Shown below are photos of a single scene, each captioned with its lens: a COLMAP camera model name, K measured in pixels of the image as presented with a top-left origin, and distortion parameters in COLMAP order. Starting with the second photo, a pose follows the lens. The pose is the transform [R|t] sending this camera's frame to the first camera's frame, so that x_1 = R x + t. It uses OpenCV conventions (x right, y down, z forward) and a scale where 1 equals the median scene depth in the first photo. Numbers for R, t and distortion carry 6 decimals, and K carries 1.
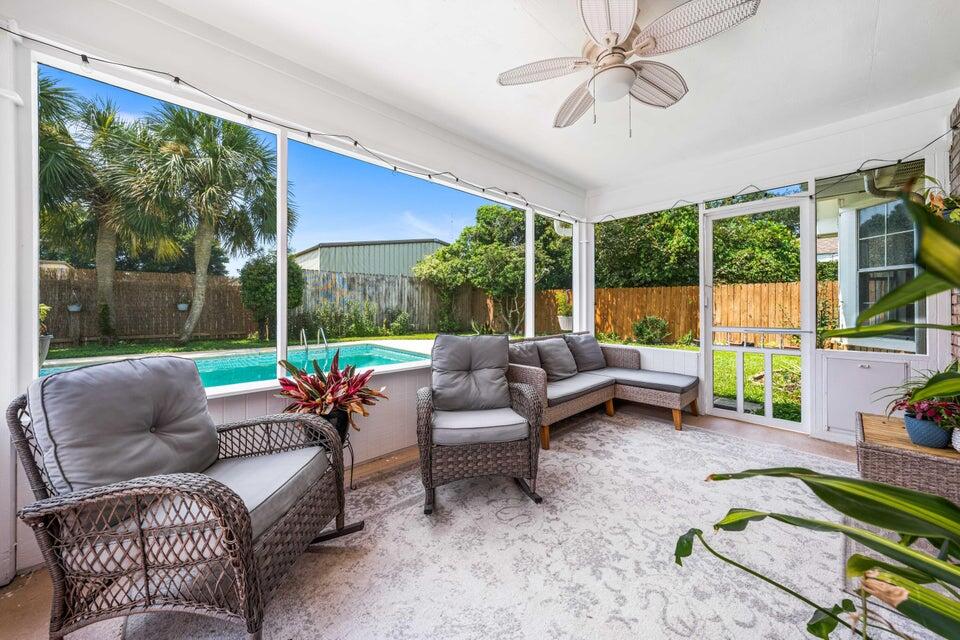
lens RADIAL K [[339.3, 0, 477.0], [0, 339.3, 305.6], [0, 0, 1]] dist [0.000360, 0.000029]
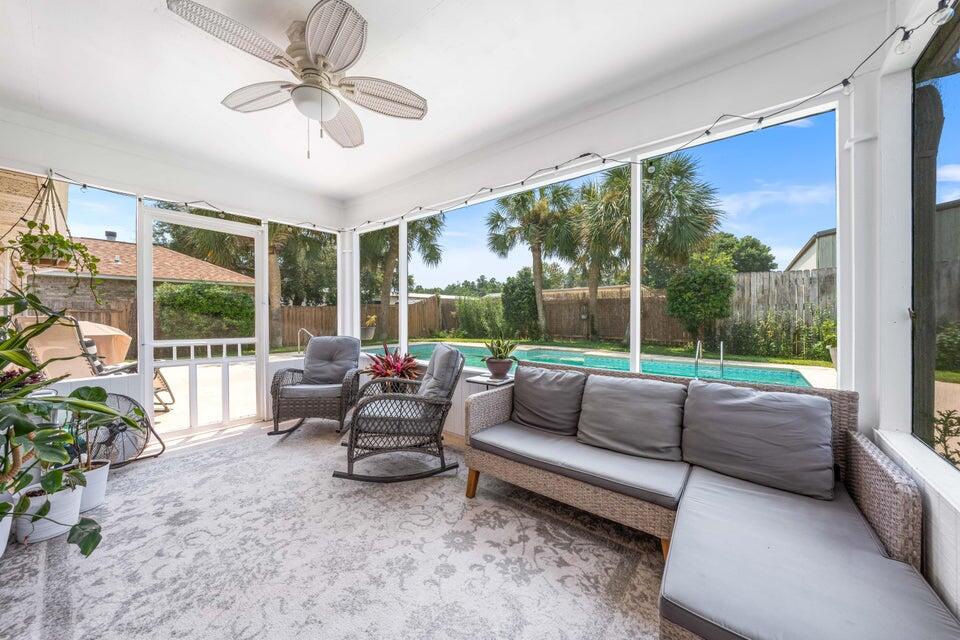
lens RADIAL K [[337.6, 0, 479.2], [0, 337.6, 316.0], [0, 0, 1]] dist [-0.000915, -0.000076]
pose [[0.143477, 0.003806, -0.989646, 1.044956], [0.000612, 0.999992, 0.003935, -0.010380], [0.989653, -0.001170, 0.143473, 0.948414]]
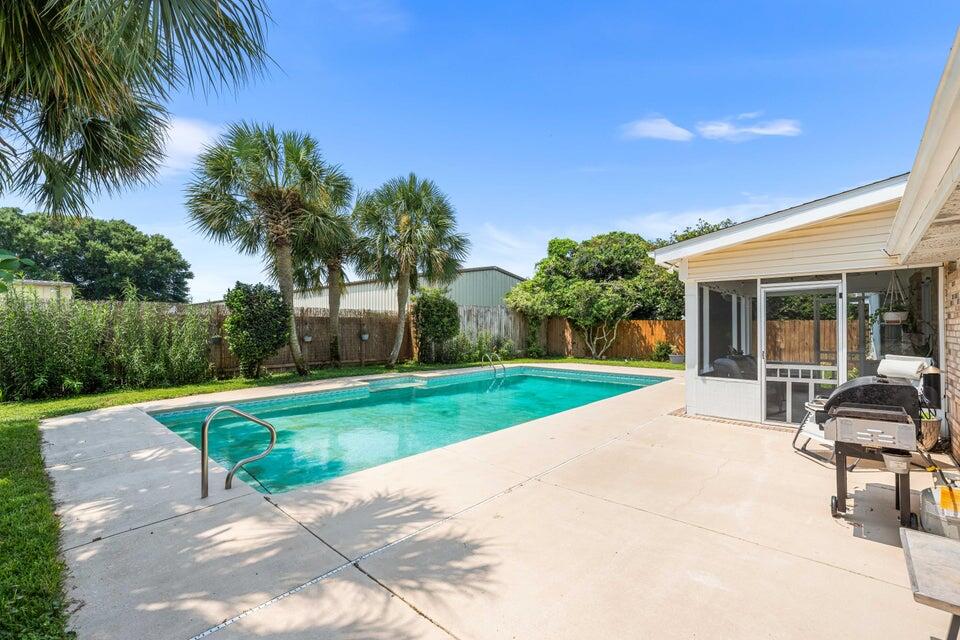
lens RADIAL K [[414.7, 0, 480.0], [0, 414.7, 320.0], [0, 0, 1]] dist [0.000903, 0.000321]
pose [[0.996455, 0.003242, 0.084067, -0.393070], [-0.001668, 0.999822, -0.018790, -0.018728], [-0.084113, 0.018583, 0.996283, -0.338856]]
